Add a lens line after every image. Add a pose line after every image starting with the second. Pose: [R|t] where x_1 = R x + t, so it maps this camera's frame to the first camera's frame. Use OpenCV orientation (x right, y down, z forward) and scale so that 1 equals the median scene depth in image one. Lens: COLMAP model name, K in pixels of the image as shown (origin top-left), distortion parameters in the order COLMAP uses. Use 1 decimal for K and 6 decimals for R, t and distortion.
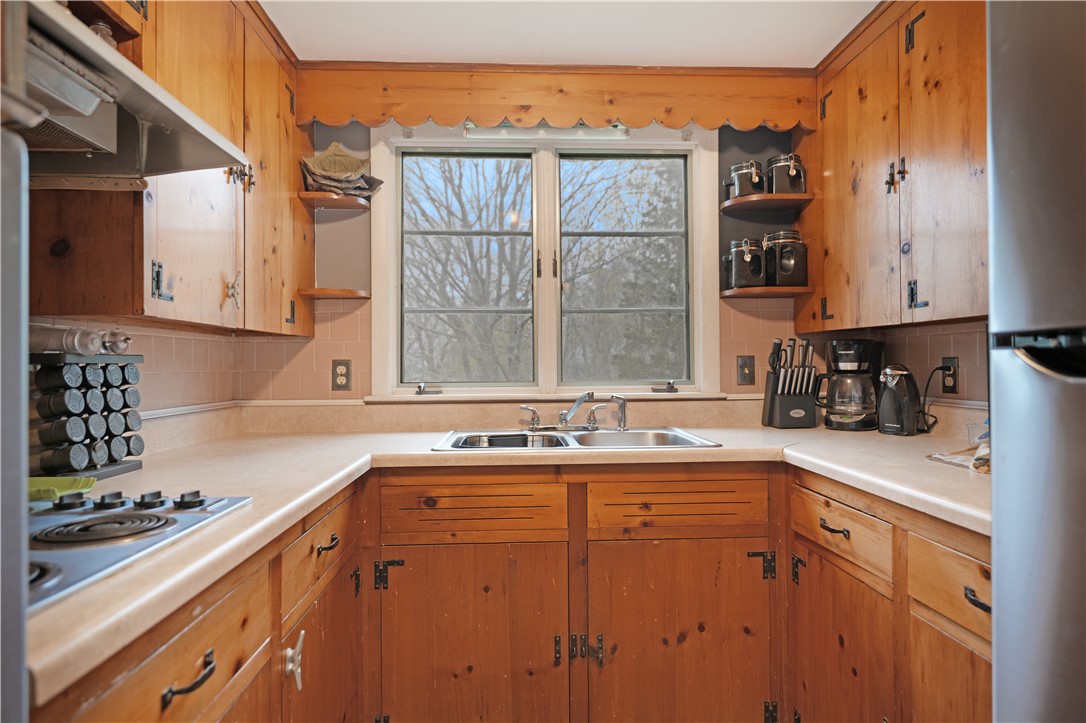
lens RADIAL K [[590.1, 0, 543.0], [0, 590.1, 361.5], [0, 0, 1]] dist [0.003141, -0.000374]
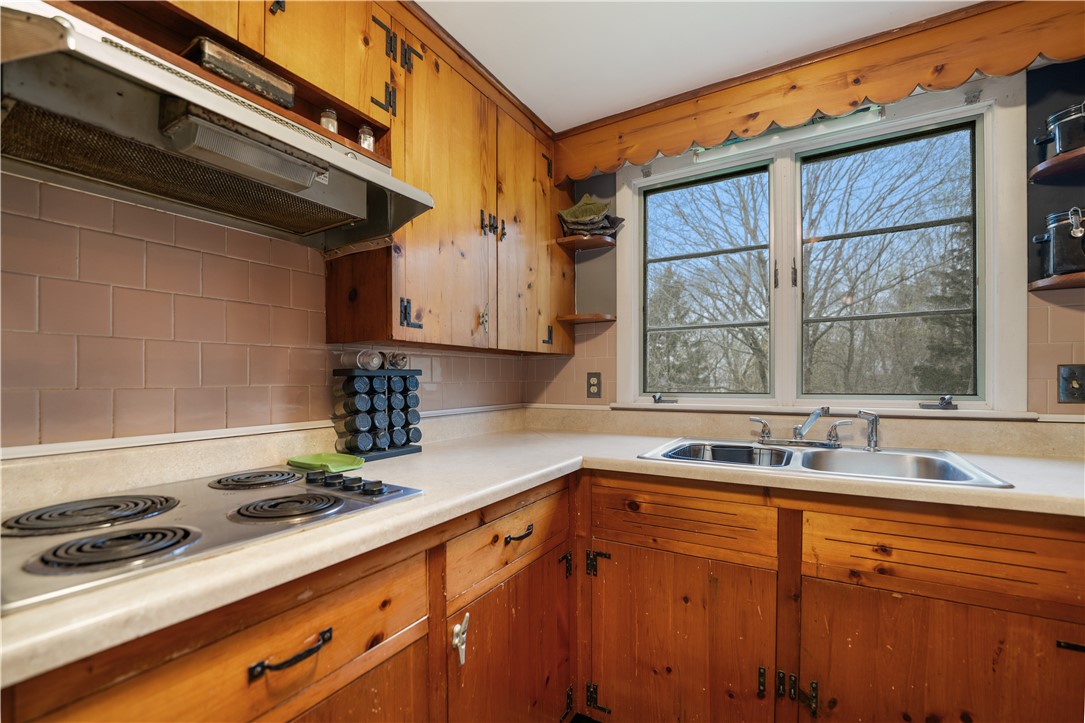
lens RADIAL K [[440.3, 0, 558.1], [0, 440.3, 385.1], [0, 0, 1]] dist [-0.030191, 0.004184]
pose [[0.839517, 0.009783, -0.543246, 0.097447], [0.003805, 0.999708, 0.023883, 0.001102], [0.543320, -0.022117, 0.839234, 0.211830]]
